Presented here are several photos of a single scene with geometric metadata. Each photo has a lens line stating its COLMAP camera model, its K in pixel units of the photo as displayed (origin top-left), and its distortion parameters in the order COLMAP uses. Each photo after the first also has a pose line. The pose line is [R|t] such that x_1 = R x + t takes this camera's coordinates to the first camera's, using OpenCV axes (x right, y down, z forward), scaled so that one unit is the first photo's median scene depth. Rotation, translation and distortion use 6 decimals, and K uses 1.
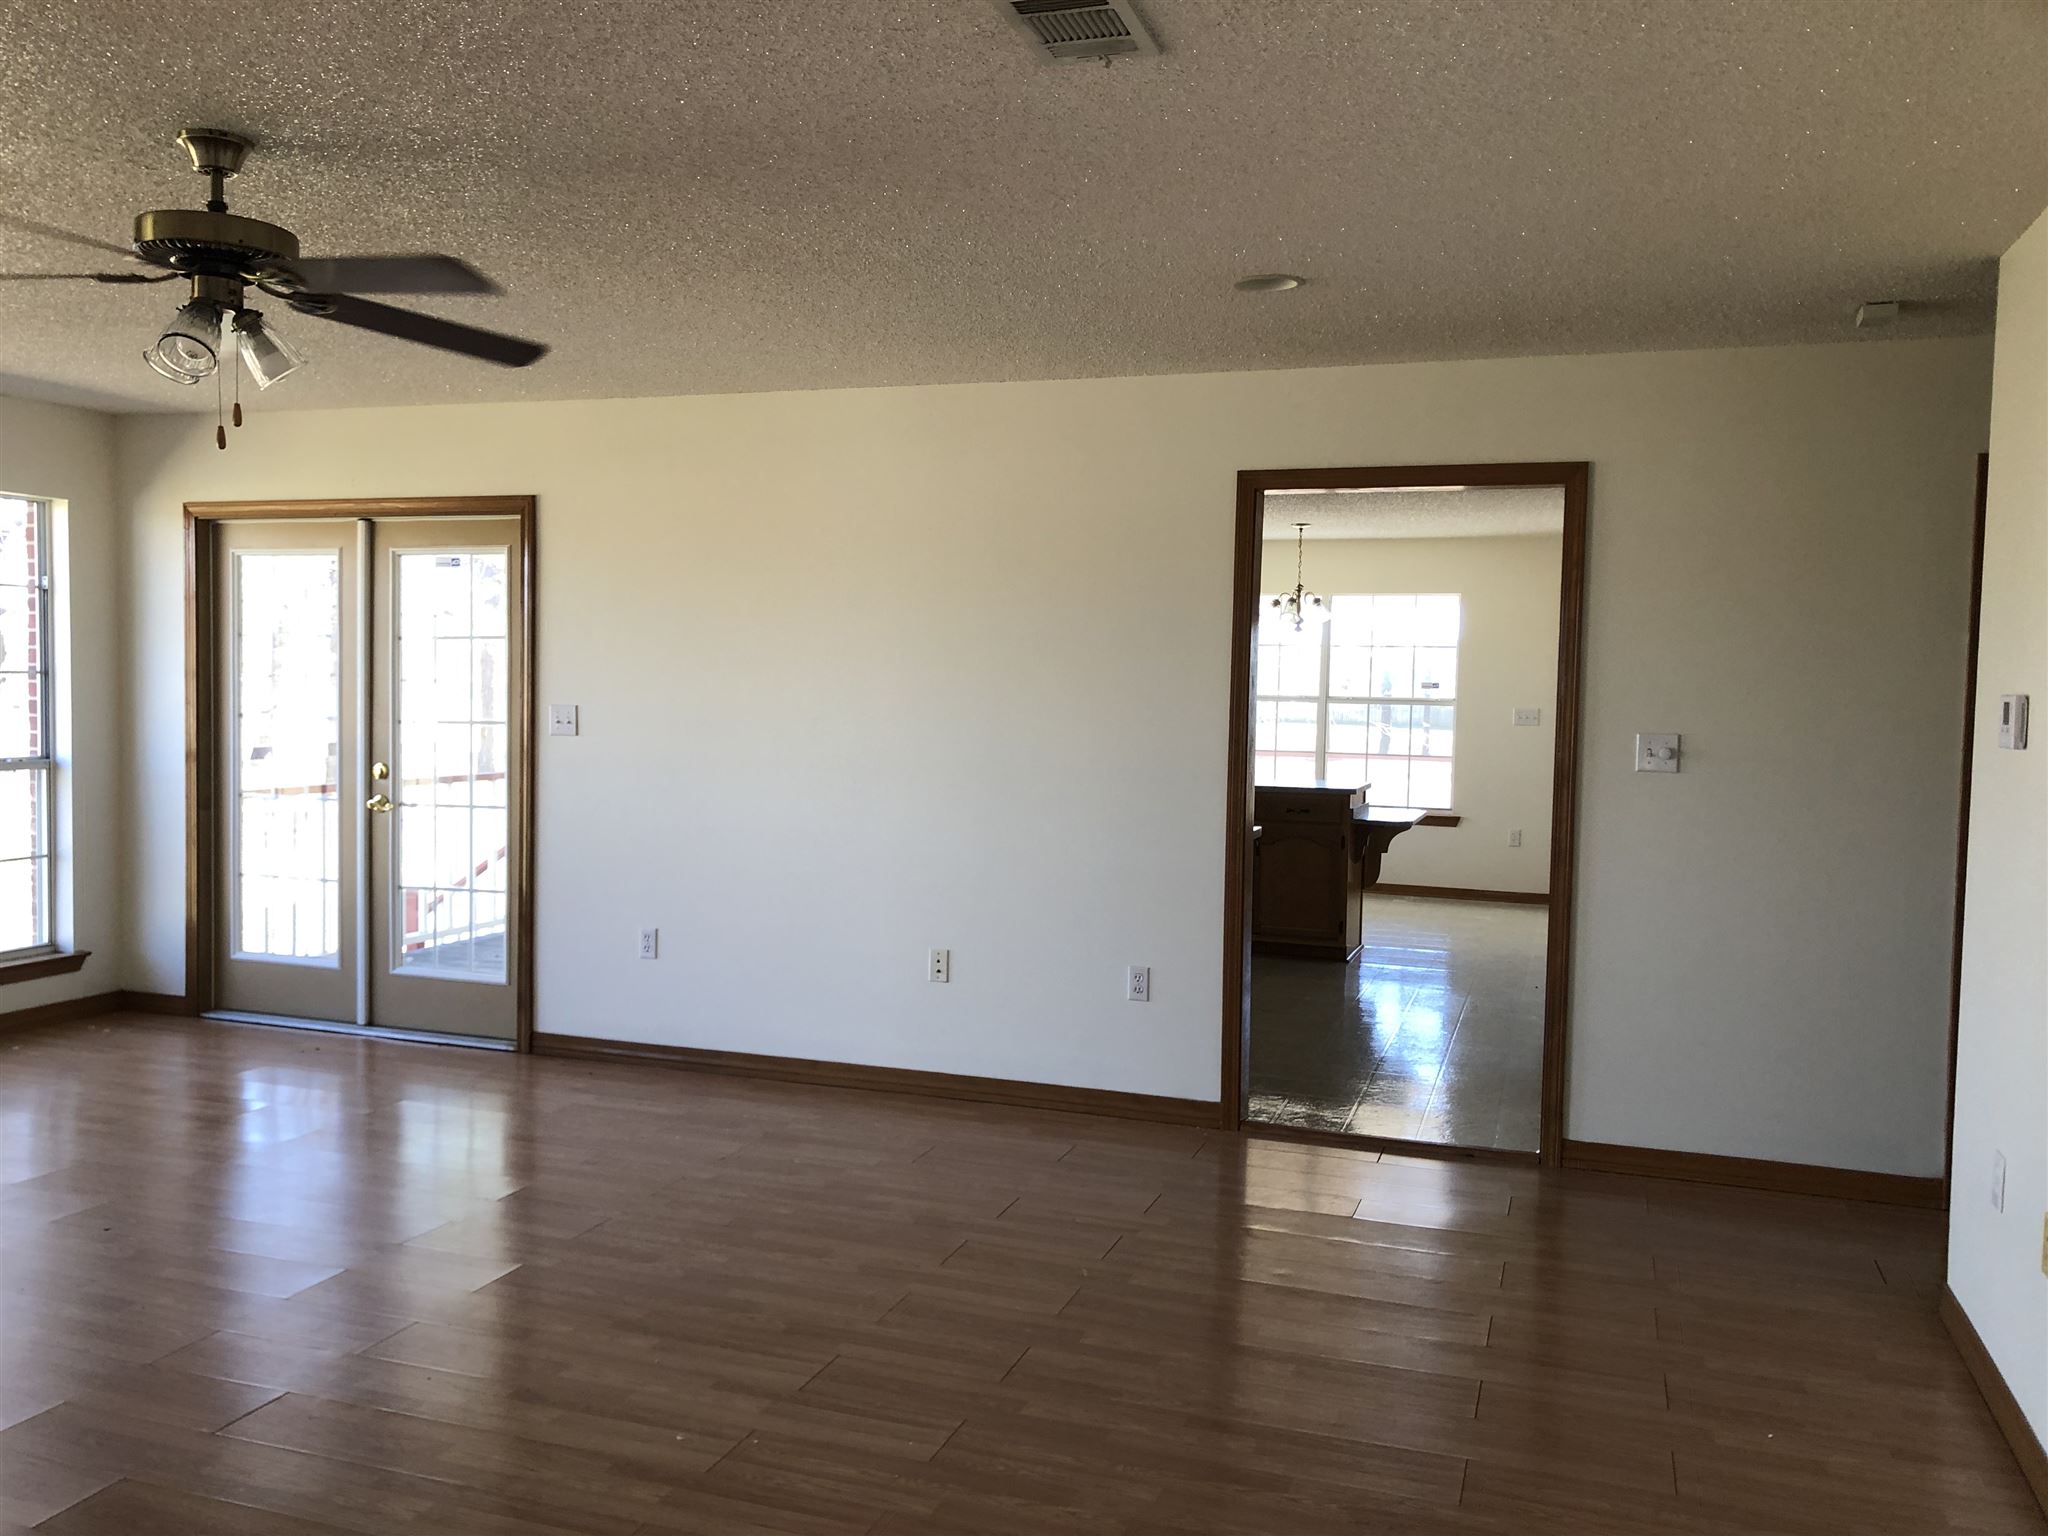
lens RADIAL K [[1709.2, 0, 1024.0], [0, 1709.2, 768.0], [0, 0, 1]] dist [0.036005, -0.040880]
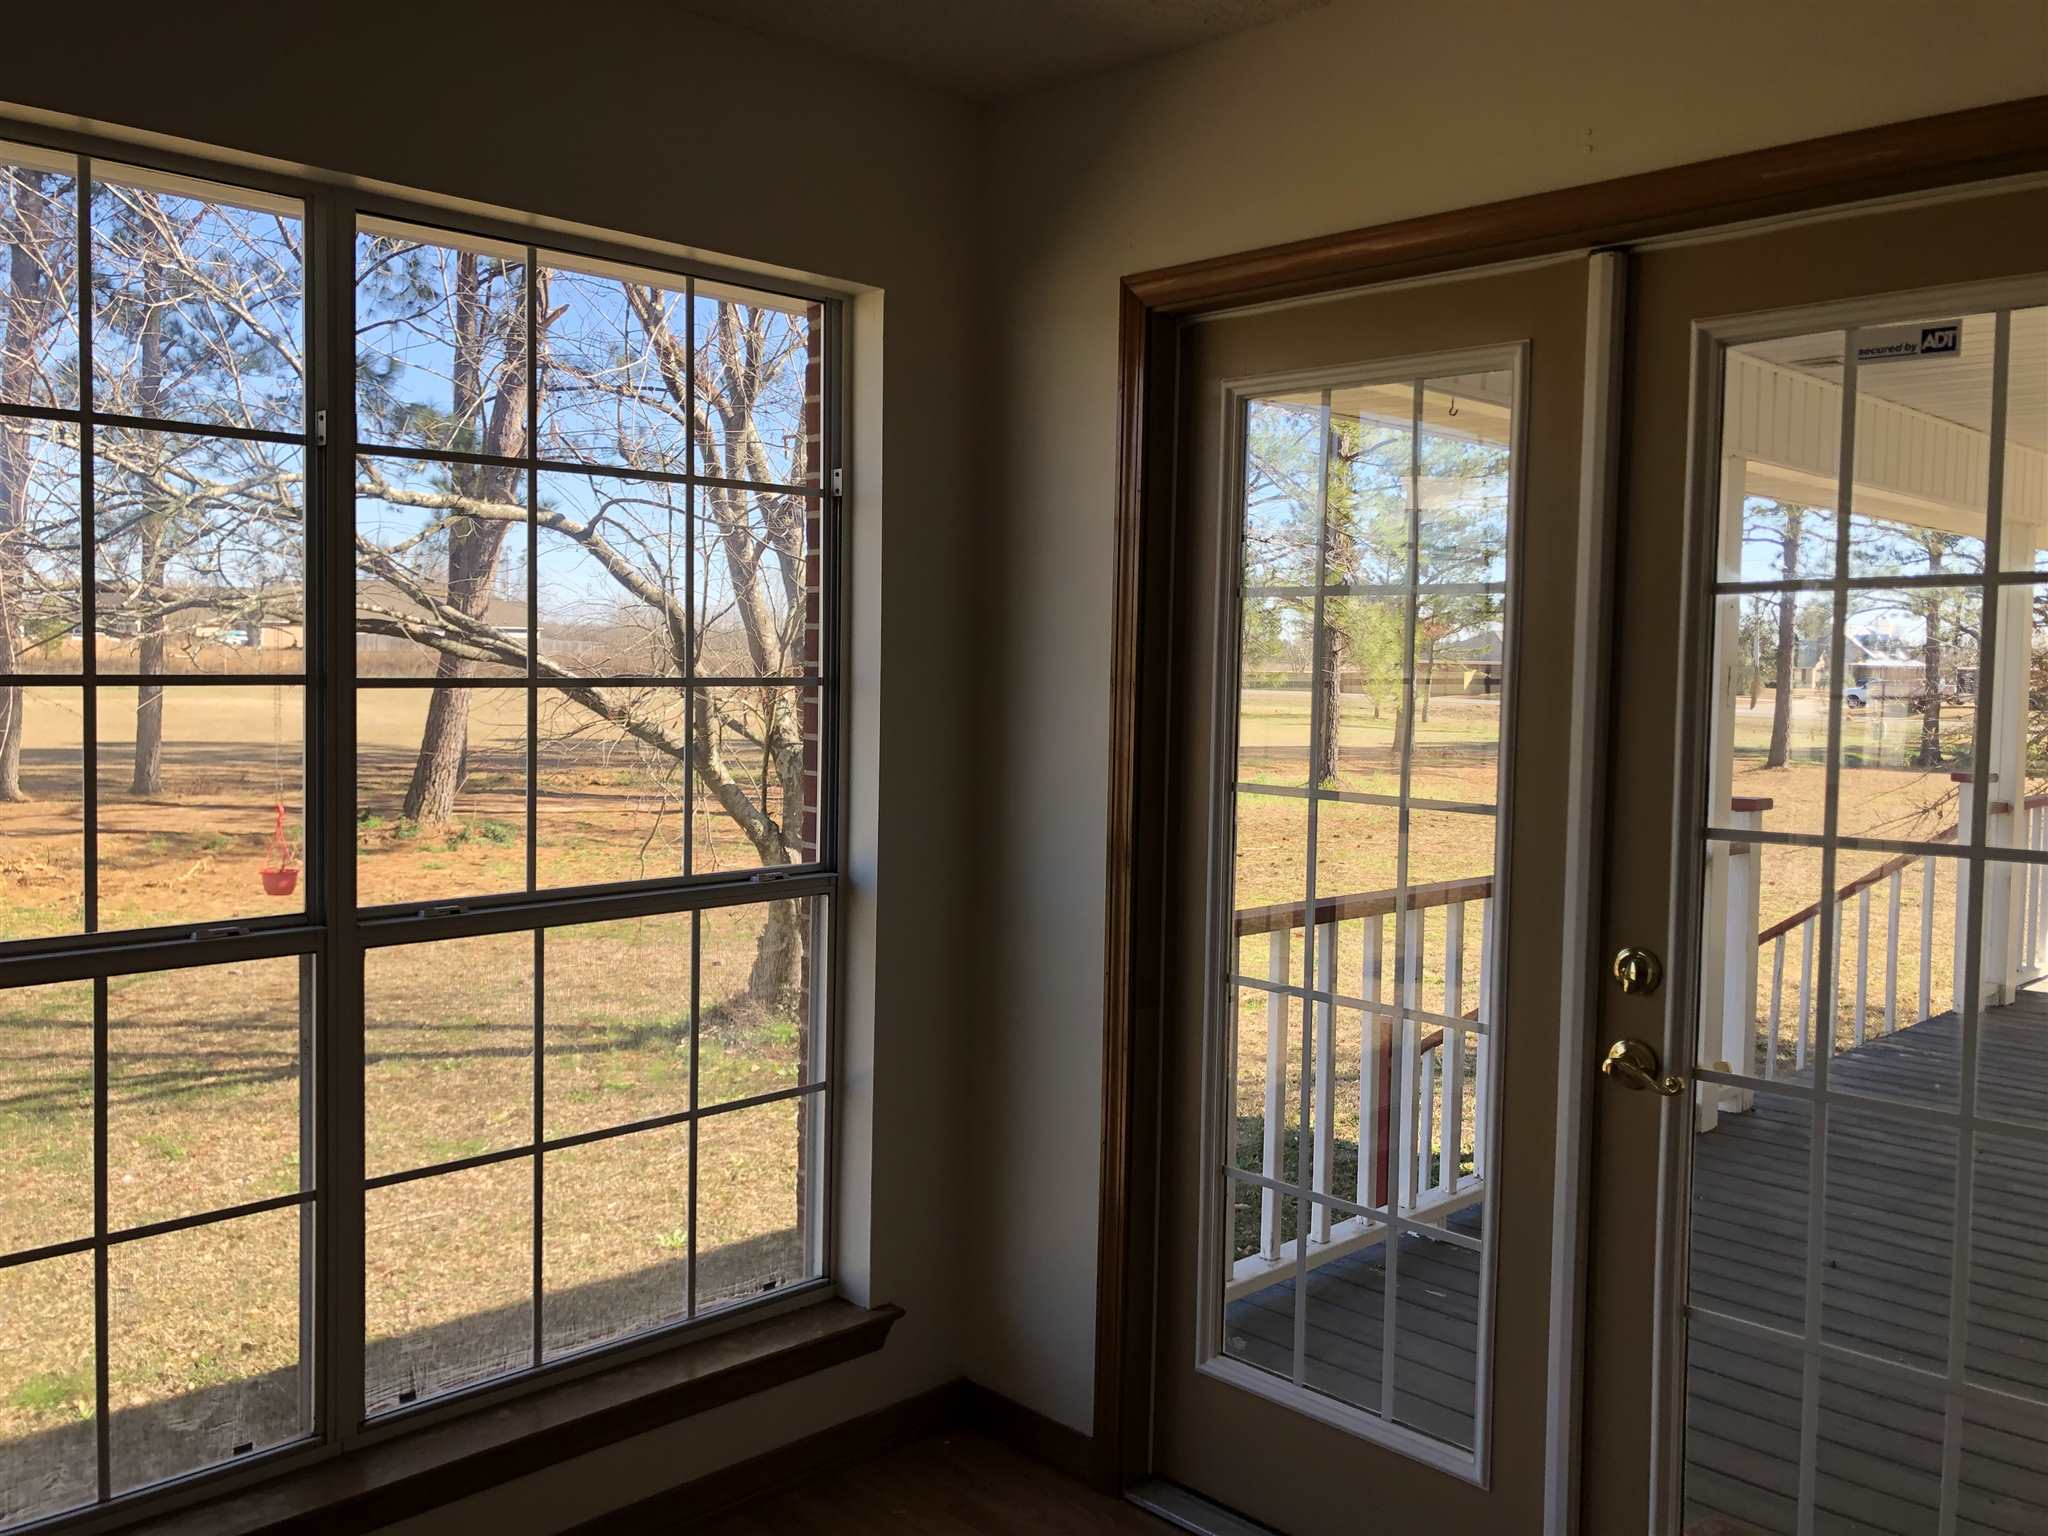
lens RADIAL K [[1709.2, 0, 1024.0], [0, 1709.2, 768.0], [0, 0, 1]] dist [0.036005, -0.040880]
pose [[0.899742, 0.024052, -0.435759, -0.329653], [-0.025678, 0.999668, 0.002160, -0.035451], [0.435667, 0.009246, 0.900061, 0.622865]]
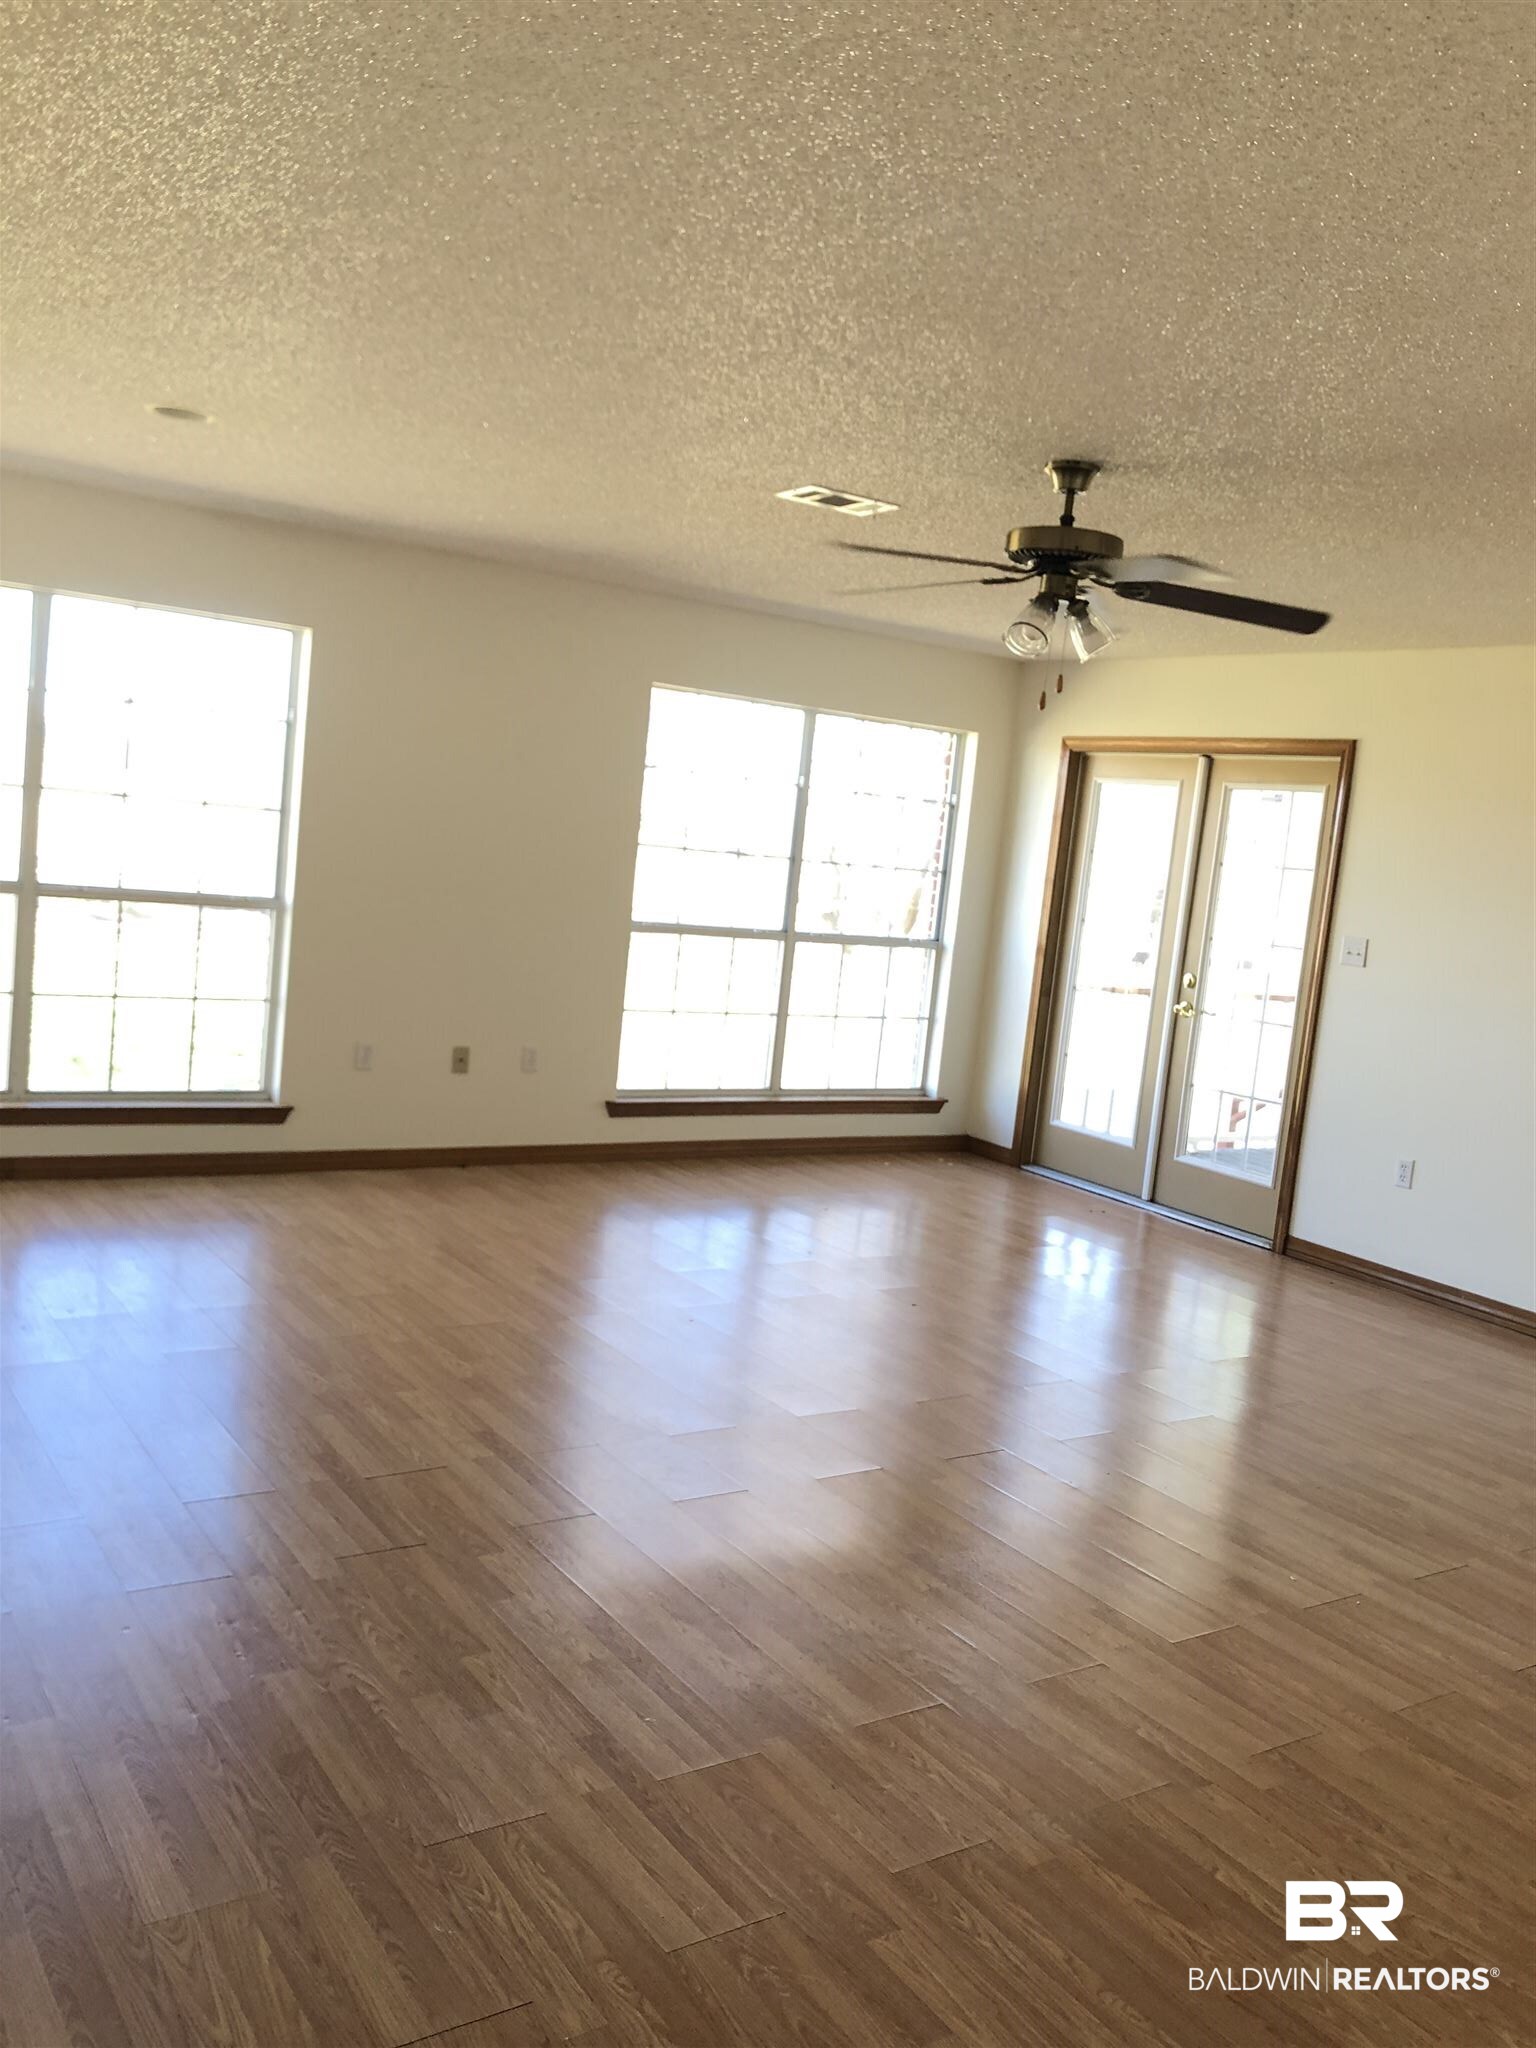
lens RADIAL K [[1709.2, 0, 768.0], [0, 1709.2, 1024.0], [0, 0, 1]] dist [0.036005, -0.040880]
pose [[0.797919, 0.126344, -0.589375, 0.072563], [-0.115849, 0.991701, 0.055750, -0.000791], [0.591527, 0.023795, 0.805934, -0.069613]]
